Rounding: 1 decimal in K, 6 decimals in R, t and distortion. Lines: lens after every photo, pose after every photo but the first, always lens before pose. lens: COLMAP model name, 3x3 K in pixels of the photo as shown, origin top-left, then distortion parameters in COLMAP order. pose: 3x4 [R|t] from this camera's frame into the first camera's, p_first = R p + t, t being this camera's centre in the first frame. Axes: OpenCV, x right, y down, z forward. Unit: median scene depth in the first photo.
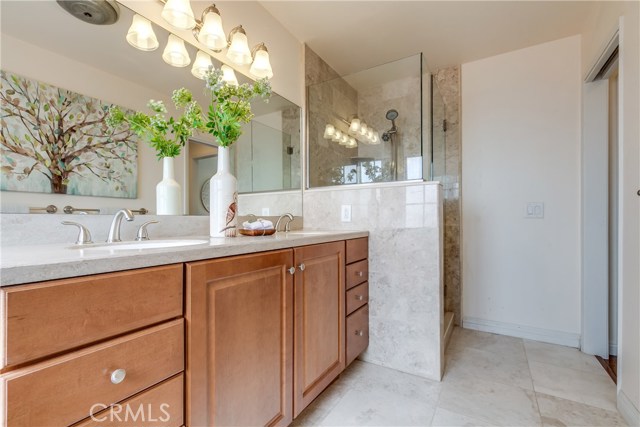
lens RADIAL K [[294.3, 0, 313.1], [0, 294.3, 216.8], [0, 0, 1]] dist [-0.006490, -0.000146]
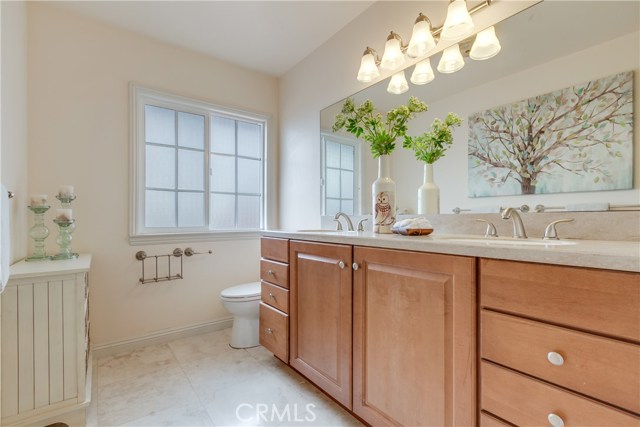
lens RADIAL K [[294.3, 0, 304.3], [0, 294.3, 219.7], [0, 0, 1]] dist [-0.006490, -0.000146]
pose [[-0.390529, 0.004718, -0.920579, 0.484903], [0.011699, 0.999932, 0.000162, 0.007370], [0.920516, -0.010706, -0.390557, 0.642135]]
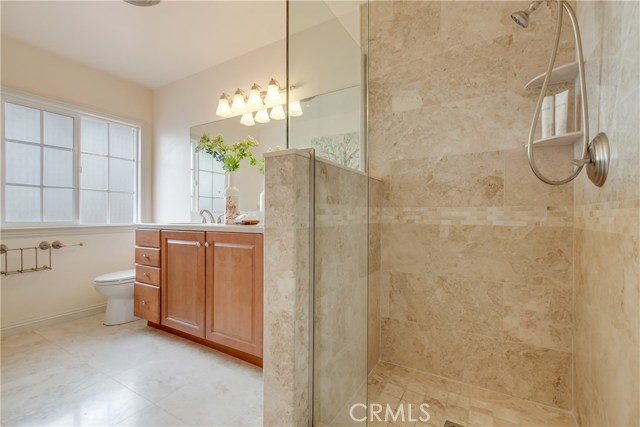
lens RADIAL K [[294.3, 0, 315.9], [0, 294.3, 216.2], [0, 0, 1]] dist [-0.006490, -0.000146]
pose [[0.012913, 0.007238, -0.999890, 0.780575], [0.008435, 0.999937, 0.007348, 0.008961], [0.999881, -0.008529, 0.012851, 0.809470]]
